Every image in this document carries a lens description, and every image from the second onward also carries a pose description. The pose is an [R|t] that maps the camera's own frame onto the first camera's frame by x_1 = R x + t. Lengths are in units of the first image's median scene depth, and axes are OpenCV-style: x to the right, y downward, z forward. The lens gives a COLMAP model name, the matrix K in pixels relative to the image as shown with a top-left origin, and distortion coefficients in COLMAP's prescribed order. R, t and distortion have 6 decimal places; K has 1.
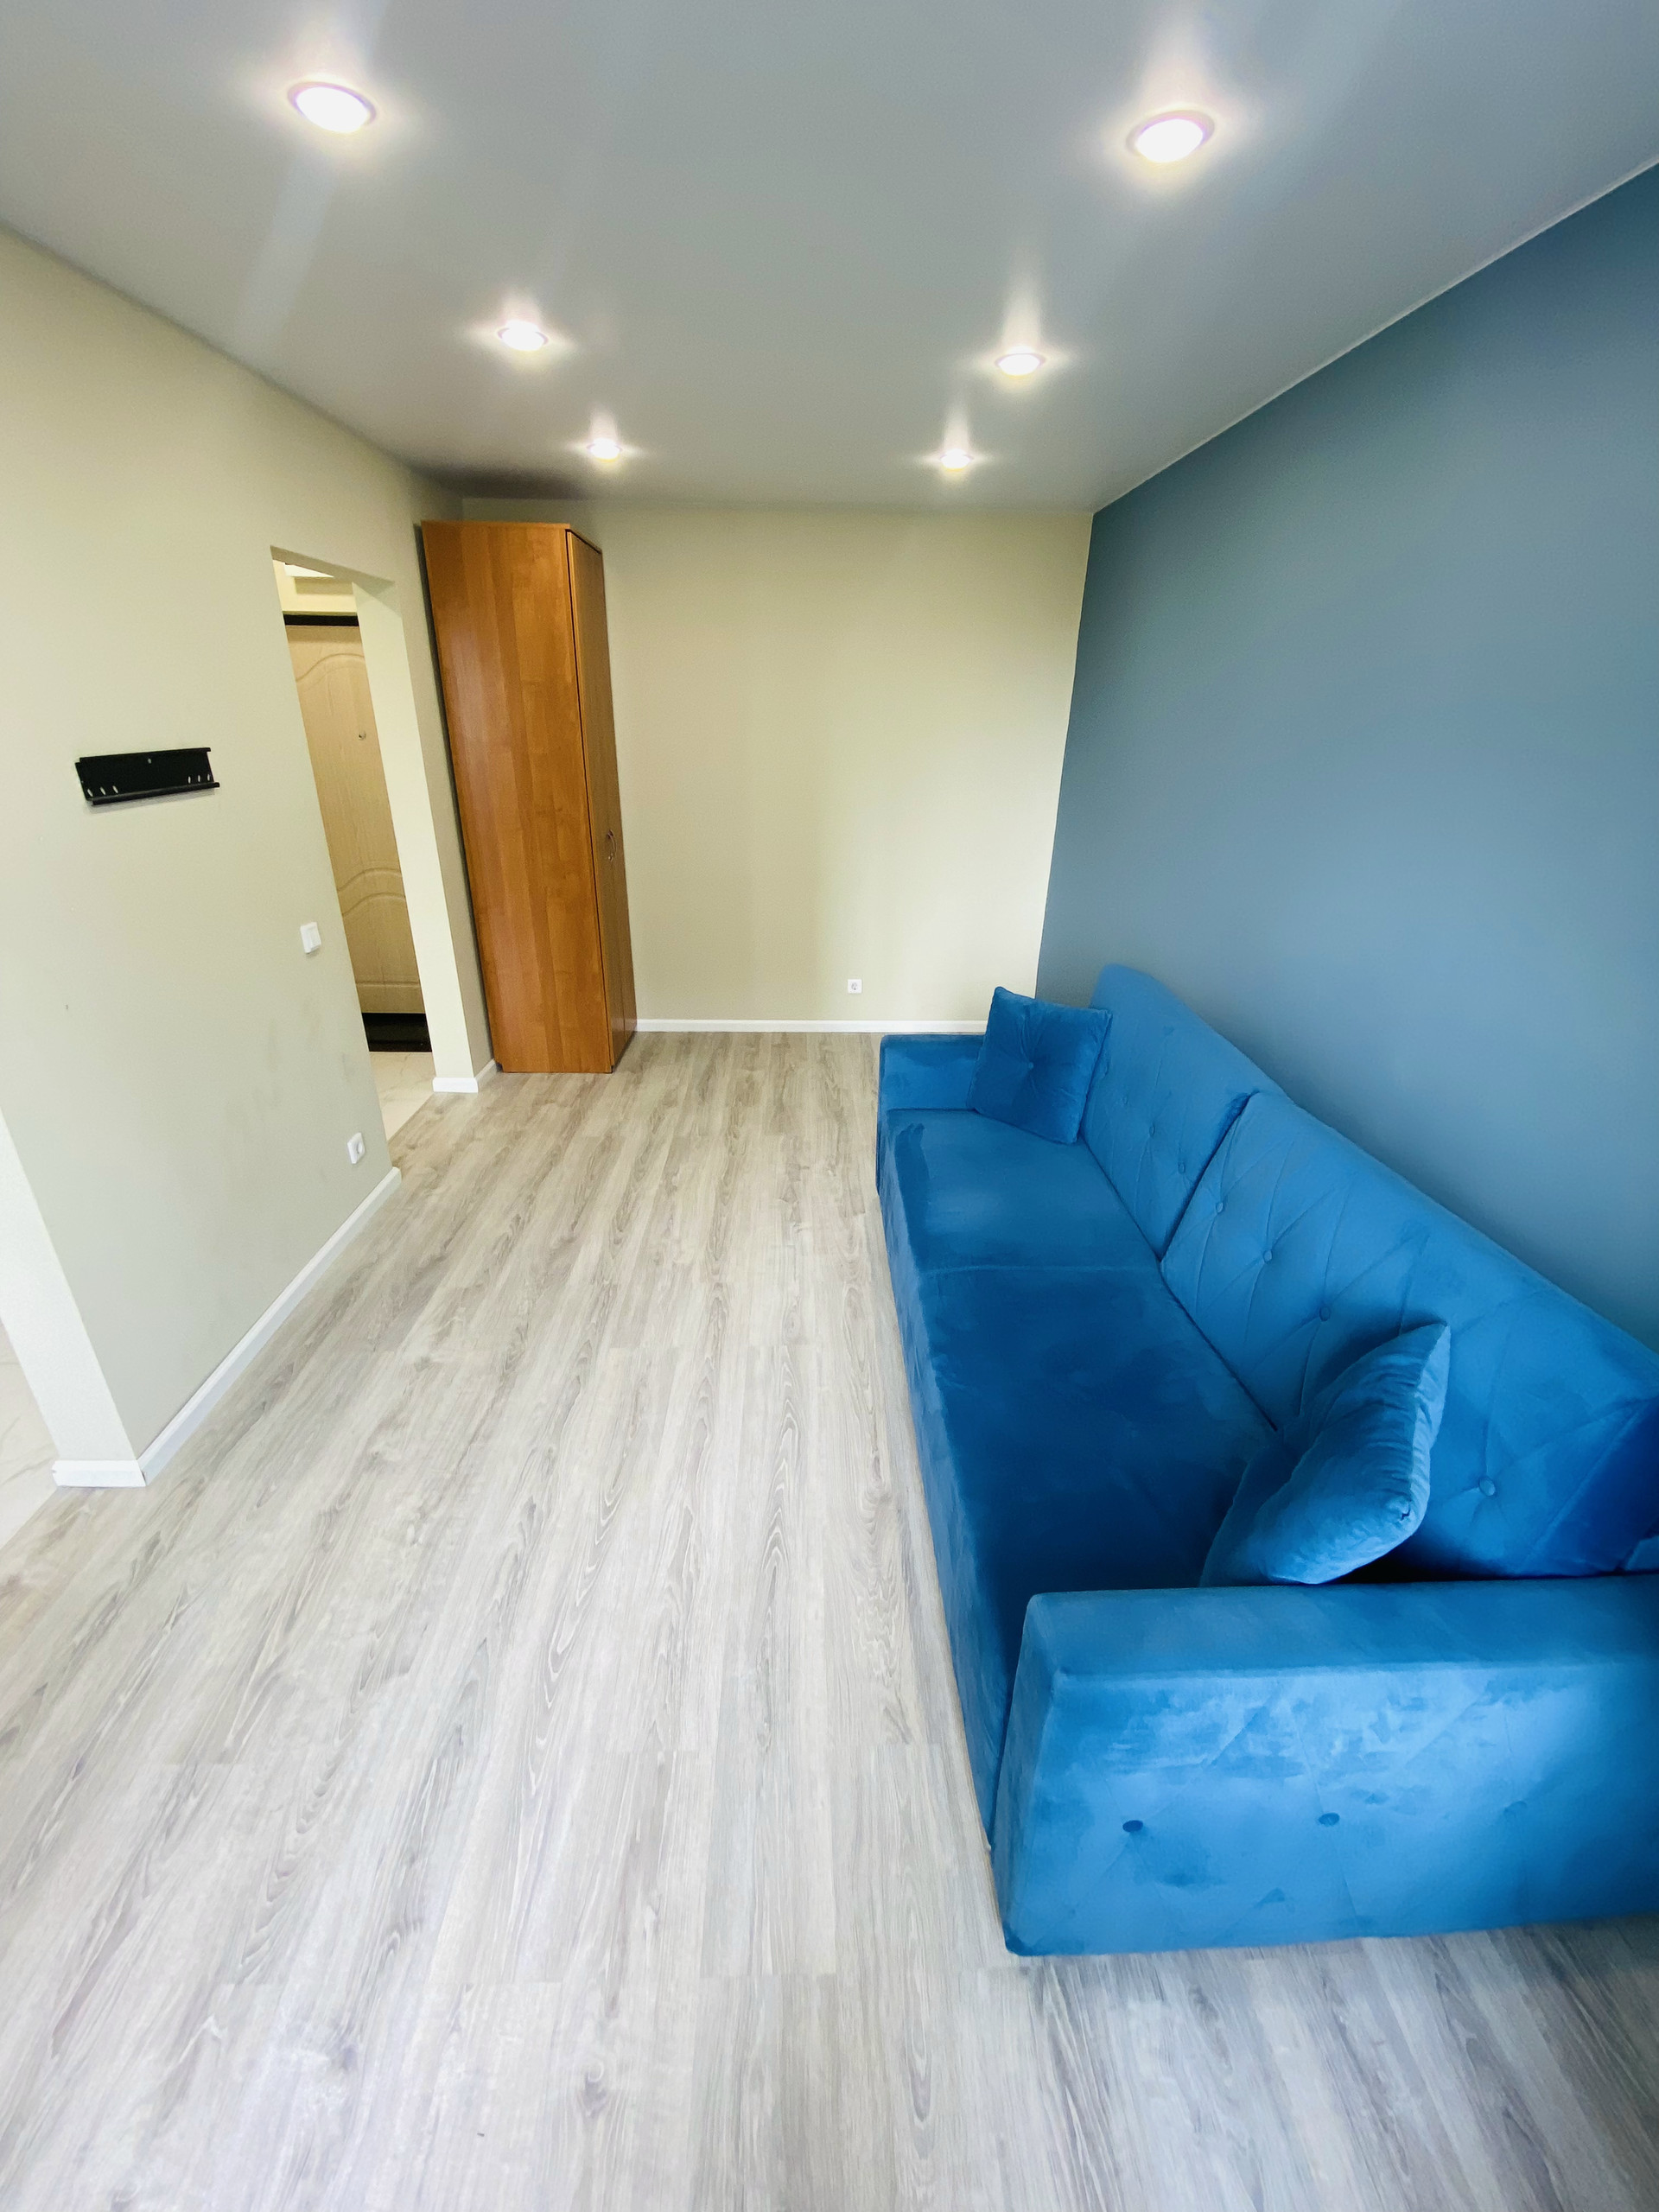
lens RADIAL K [[899.5, 0, 839.4], [0, 899.5, 1109.2], [0, 0, 1]] dist [0.031439, -0.025685]
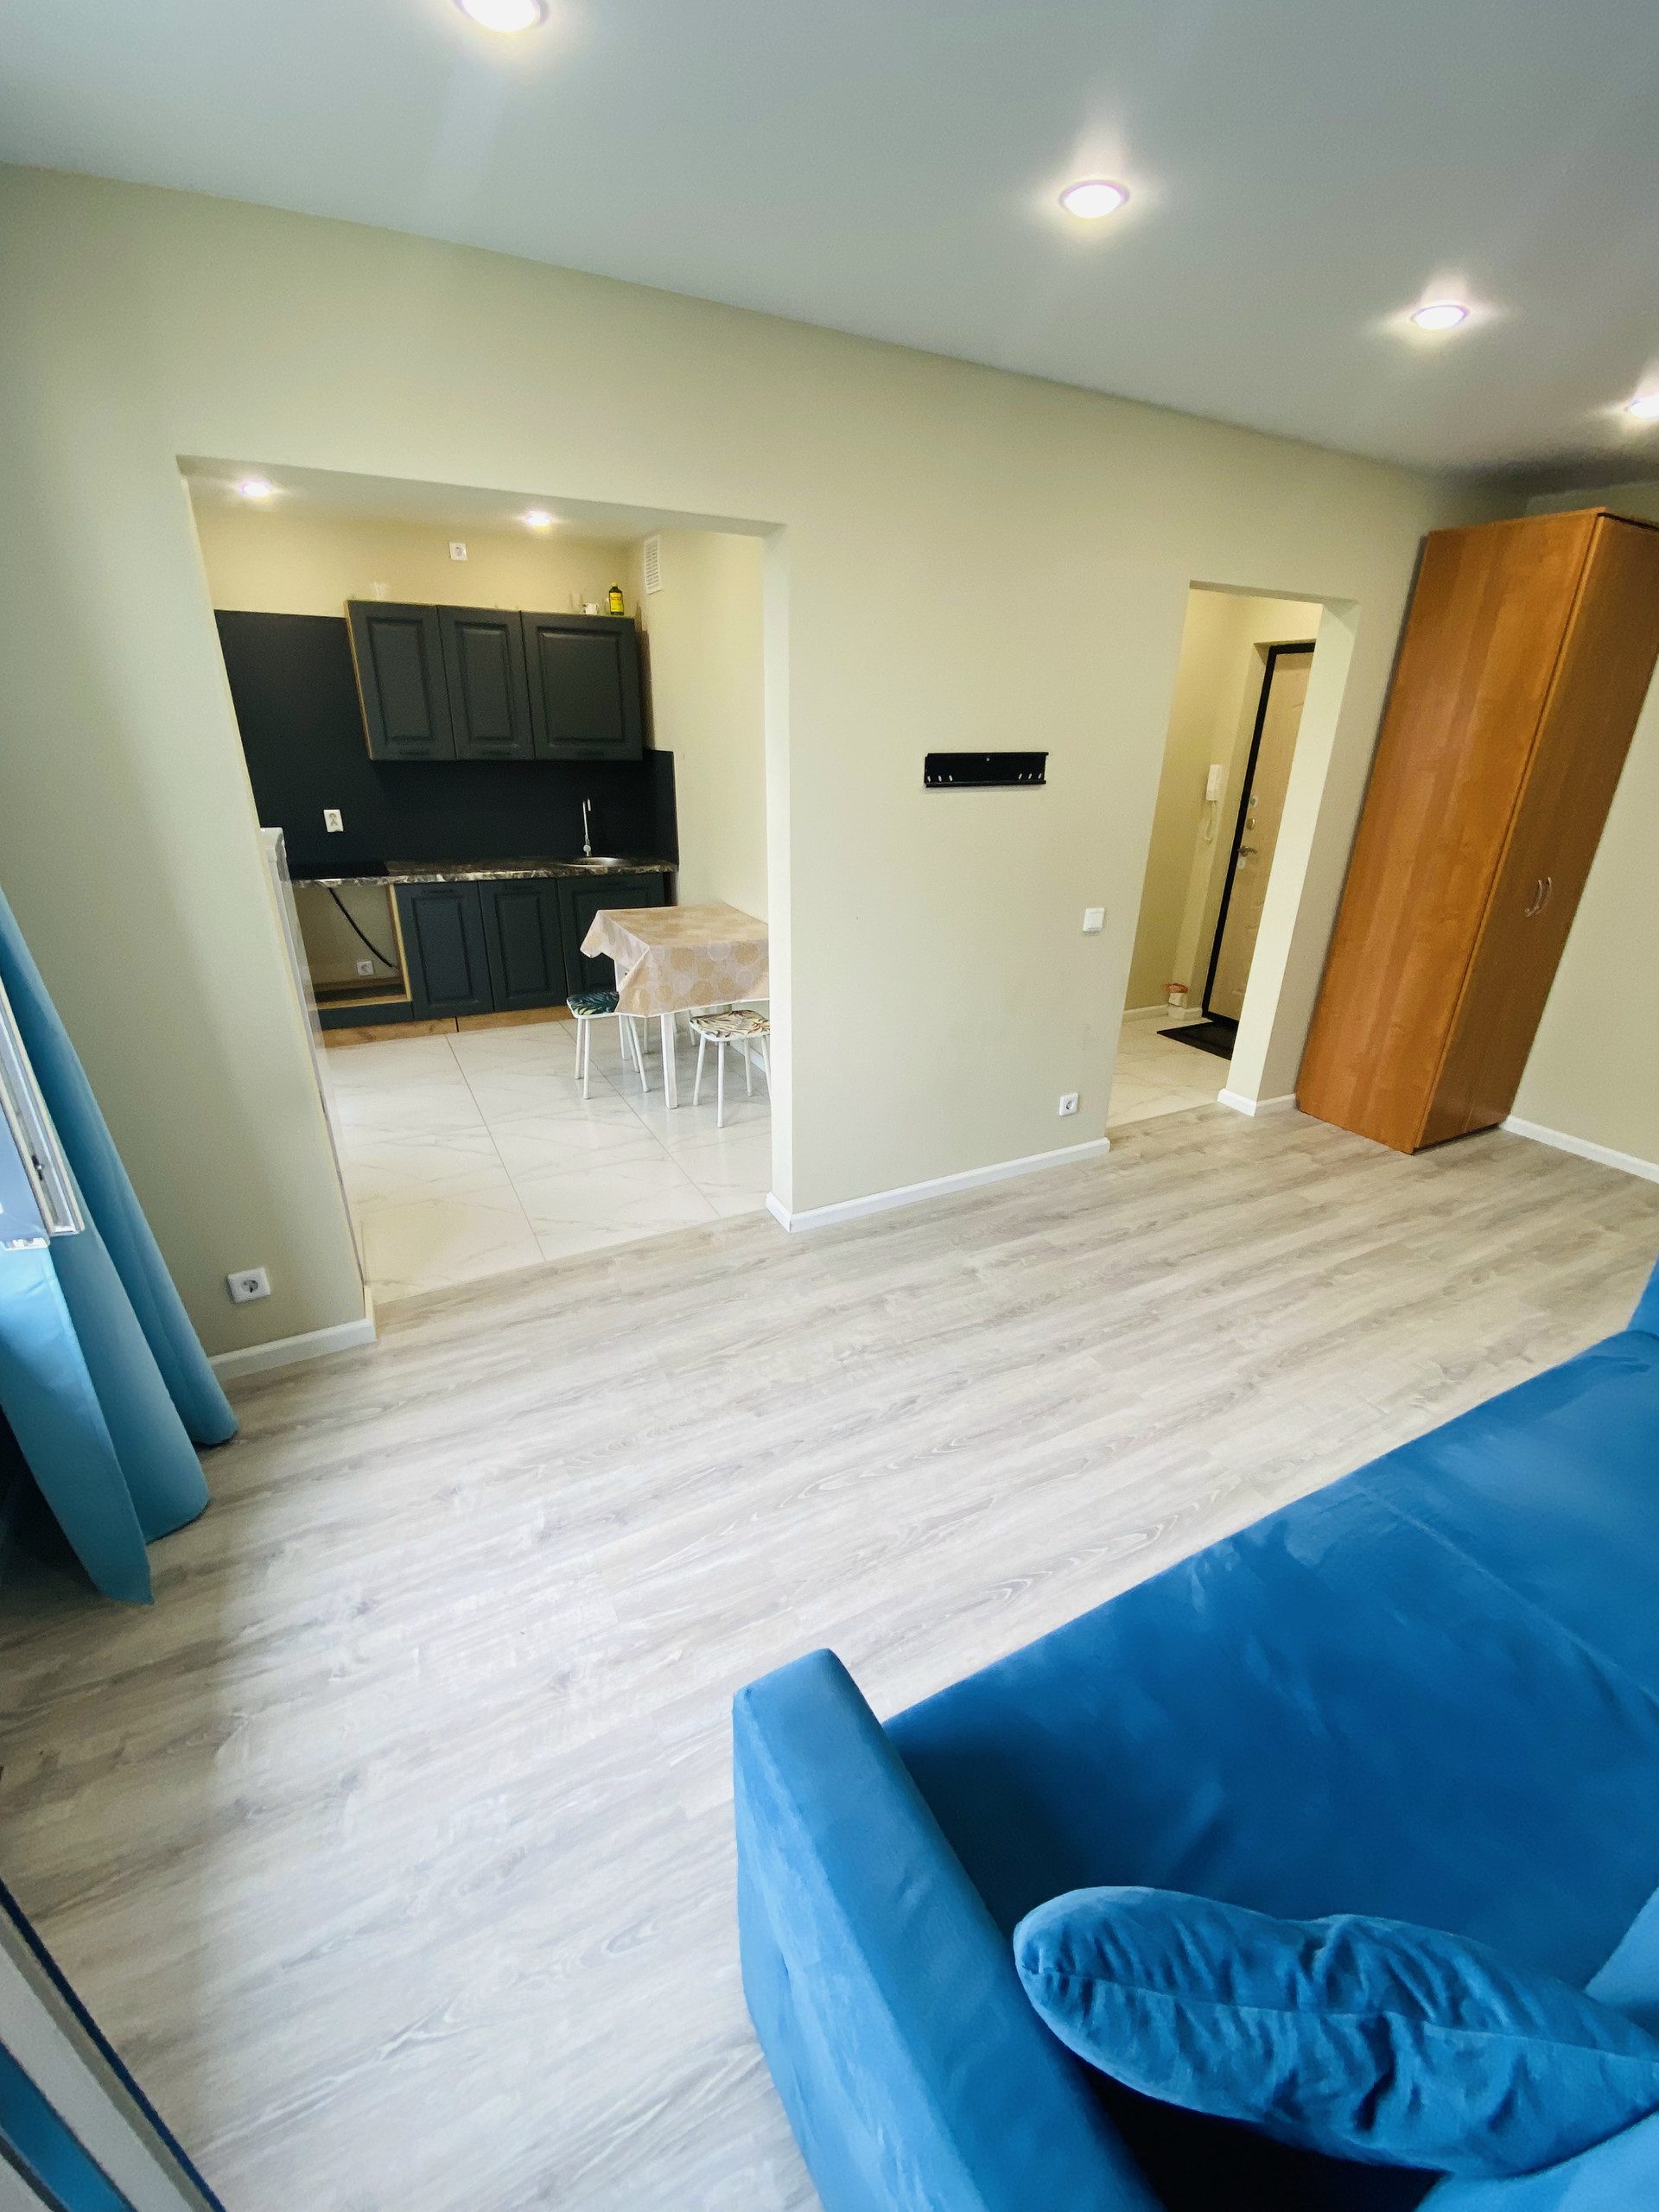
lens RADIAL K [[904.7, 0, 829.5], [0, 904.7, 1106.0], [0, 0, 1]] dist [0.037440, -0.030827]
pose [[0.433732, 0.342368, -0.833463, 0.407338], [-0.374416, 0.909840, 0.178897, -0.063176], [0.819567, 0.234468, 0.522815, 0.203225]]
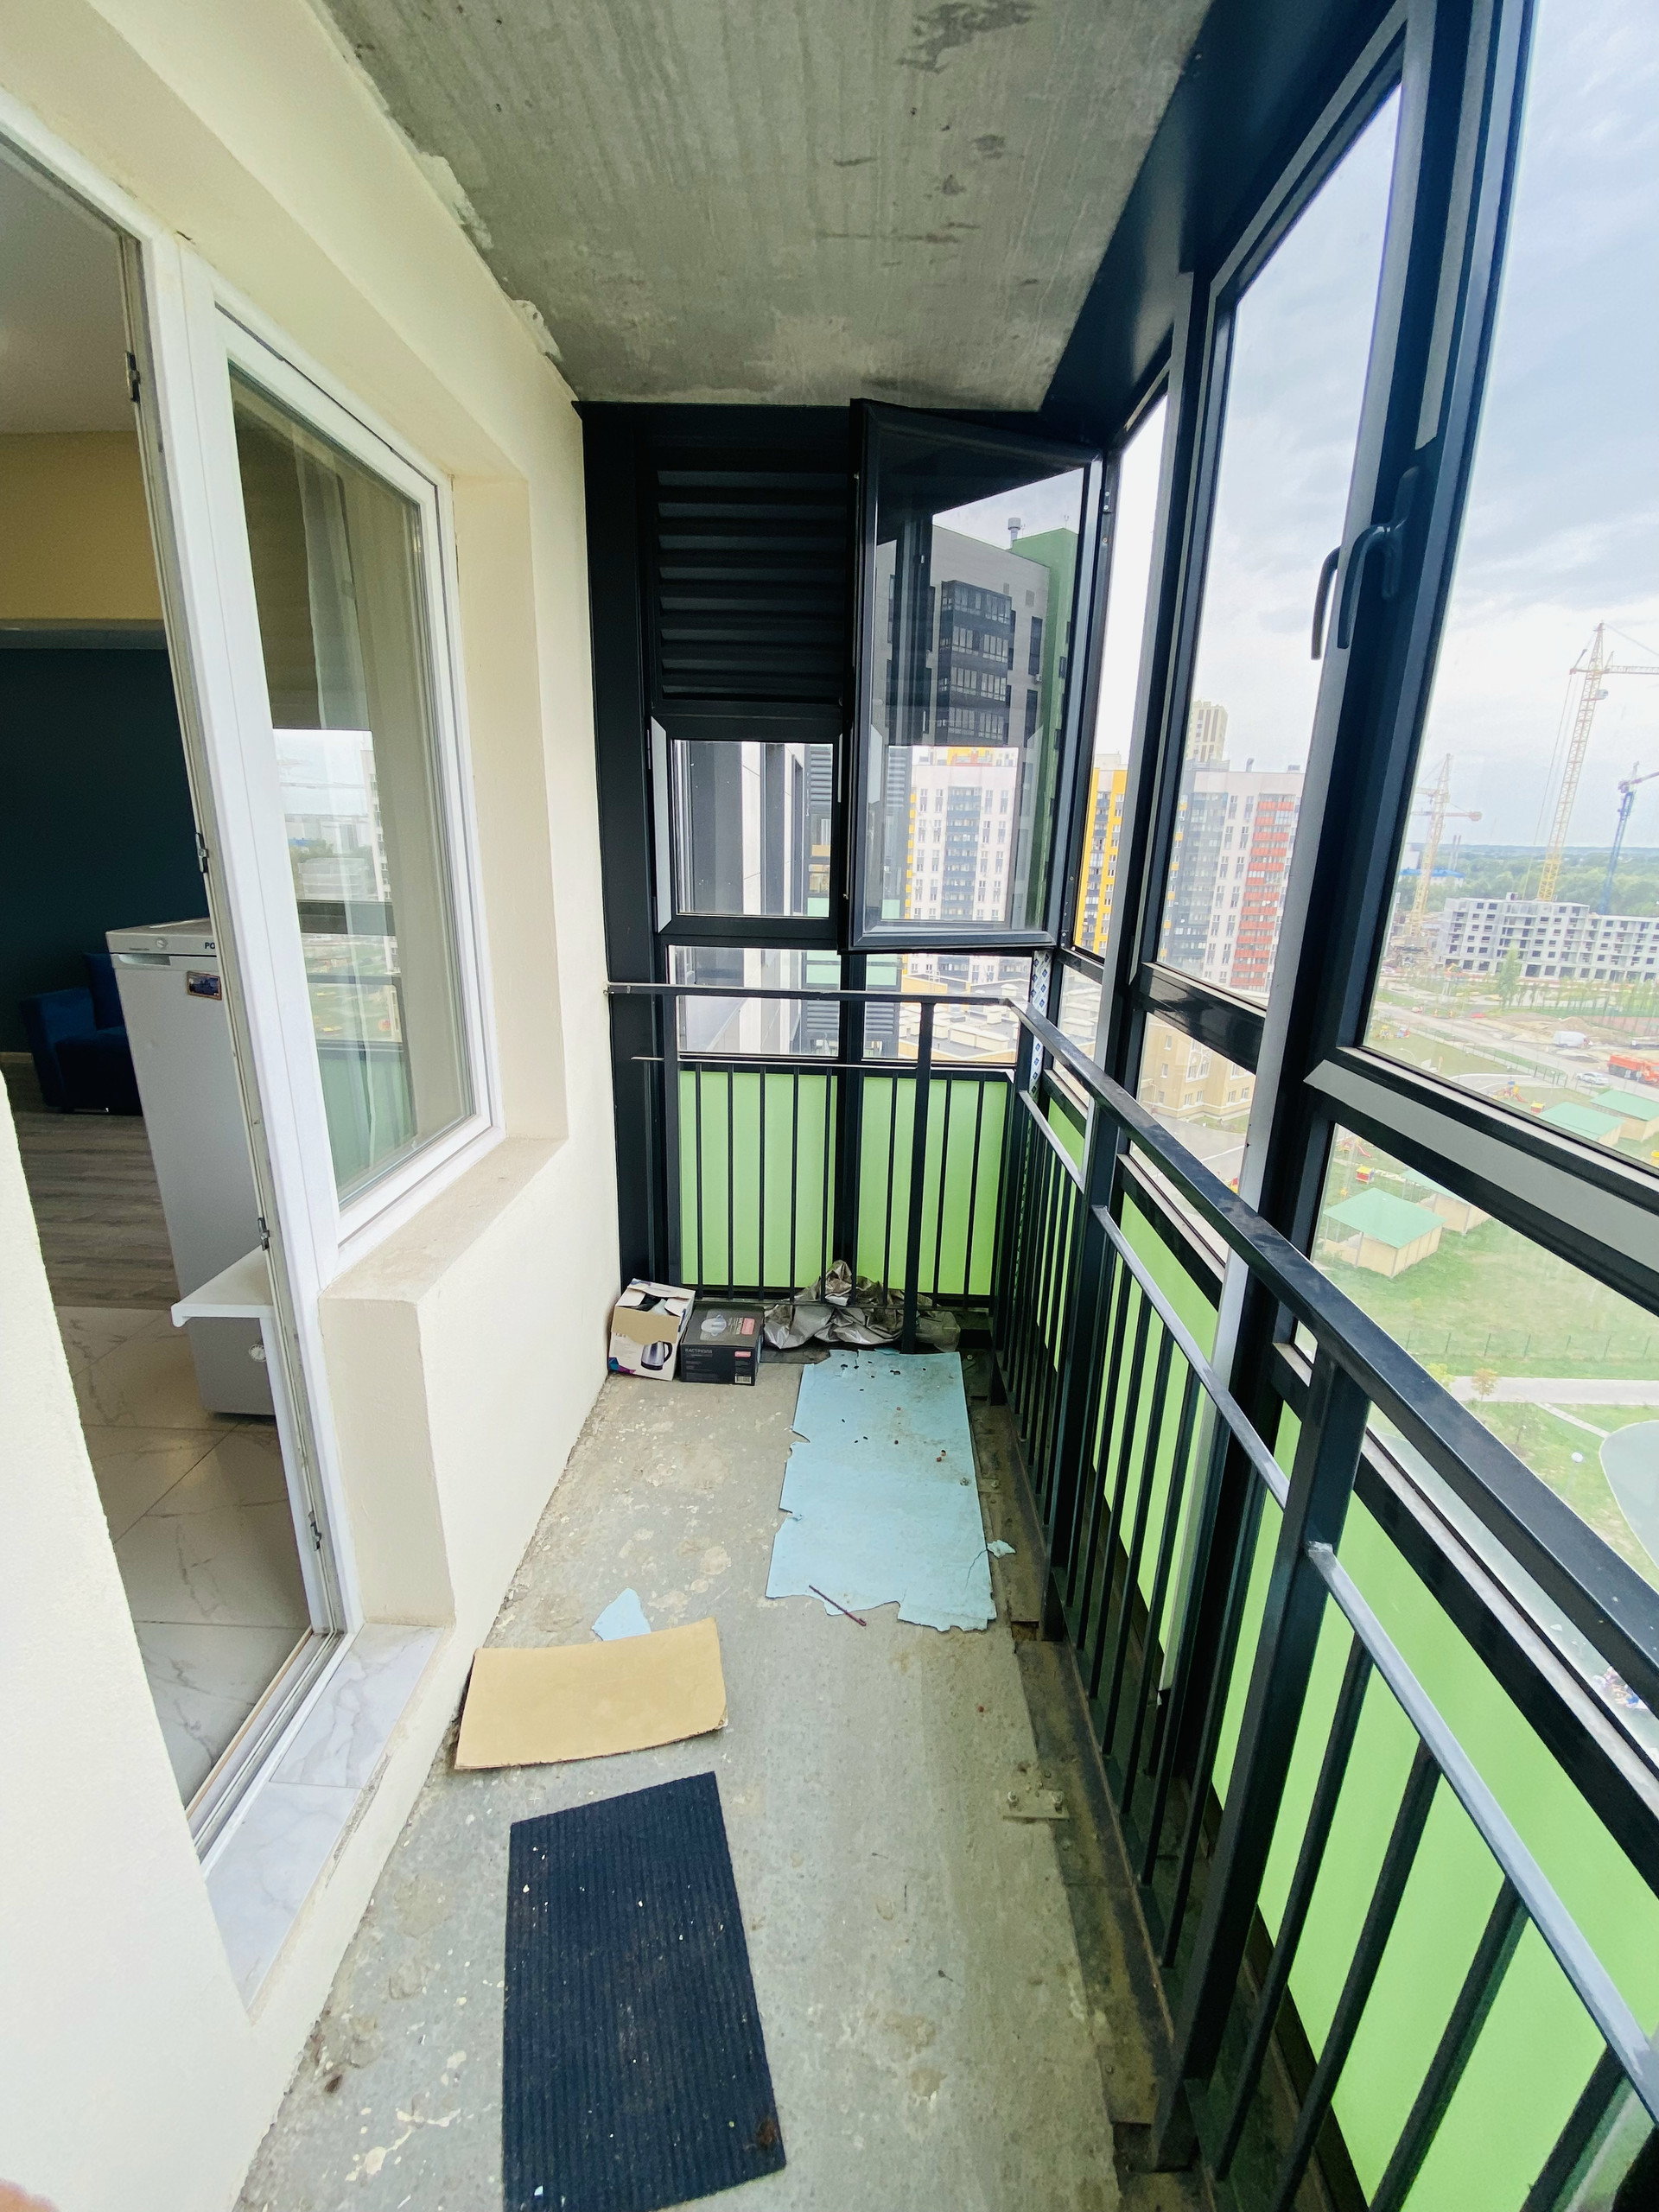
lens RADIAL K [[899.5, 0, 839.4], [0, 899.5, 1109.2], [0, 0, 1]] dist [0.031439, -0.025685]
pose [[0.056525, -0.299365, 0.952463, -1.881673], [0.374145, 0.890821, 0.257786, 0.286220], [-0.925646, 0.341788, 0.162359, -0.595260]]
